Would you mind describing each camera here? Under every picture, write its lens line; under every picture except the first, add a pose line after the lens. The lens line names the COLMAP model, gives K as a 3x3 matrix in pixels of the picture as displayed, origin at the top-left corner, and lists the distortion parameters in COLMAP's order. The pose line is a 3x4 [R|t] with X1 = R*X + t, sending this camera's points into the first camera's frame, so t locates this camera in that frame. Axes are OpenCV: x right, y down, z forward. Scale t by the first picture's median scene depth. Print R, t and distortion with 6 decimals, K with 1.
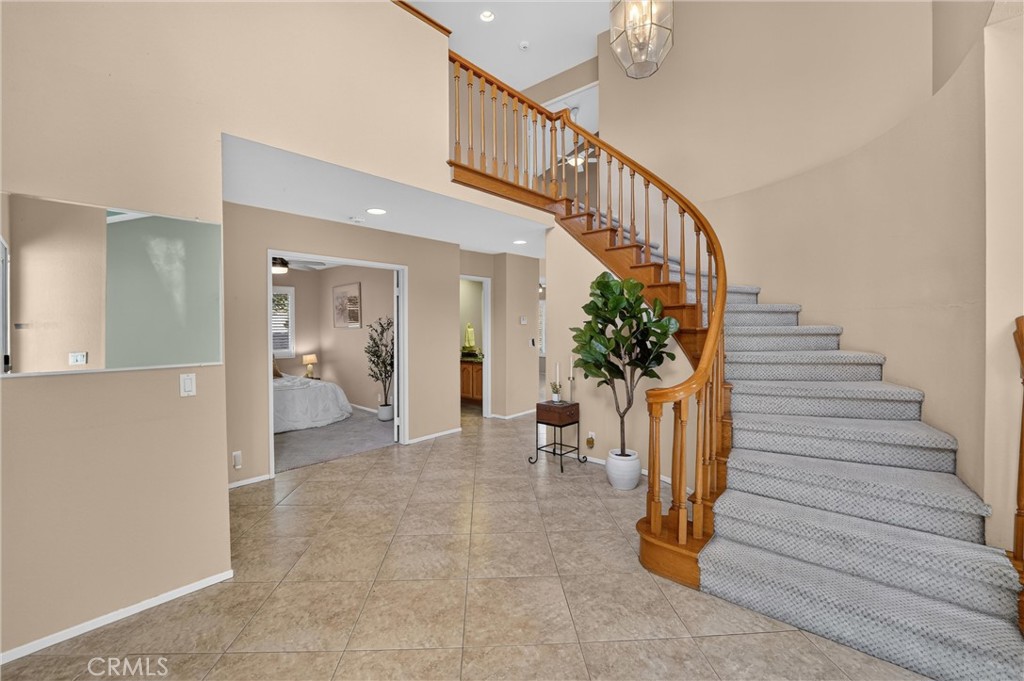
lens RADIAL K [[438.0, 0, 510.2], [0, 438.0, 330.8], [0, 0, 1]] dist [-0.000536, -0.000083]
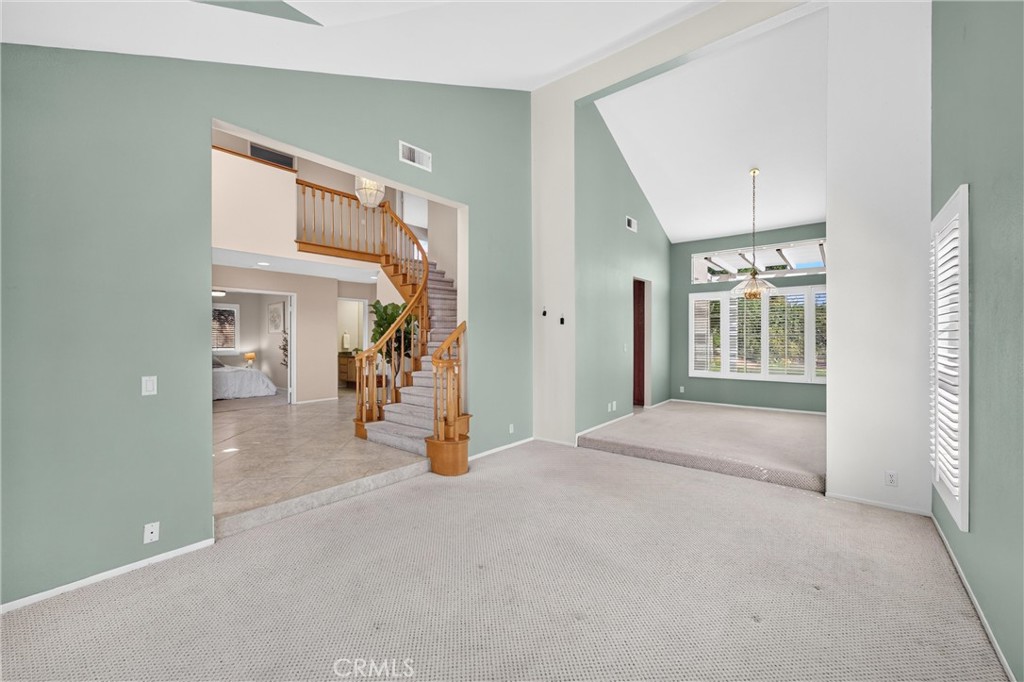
lens RADIAL K [[418.1, 0, 489.6], [0, 418.1, 339.4], [0, 0, 1]] dist [0.014523, -0.000241]
pose [[0.999939, 0.001708, 0.010948, 0.454871], [-0.001647, 0.999983, -0.005579, 0.027734], [-0.010957, 0.005561, 0.999925, -0.536848]]
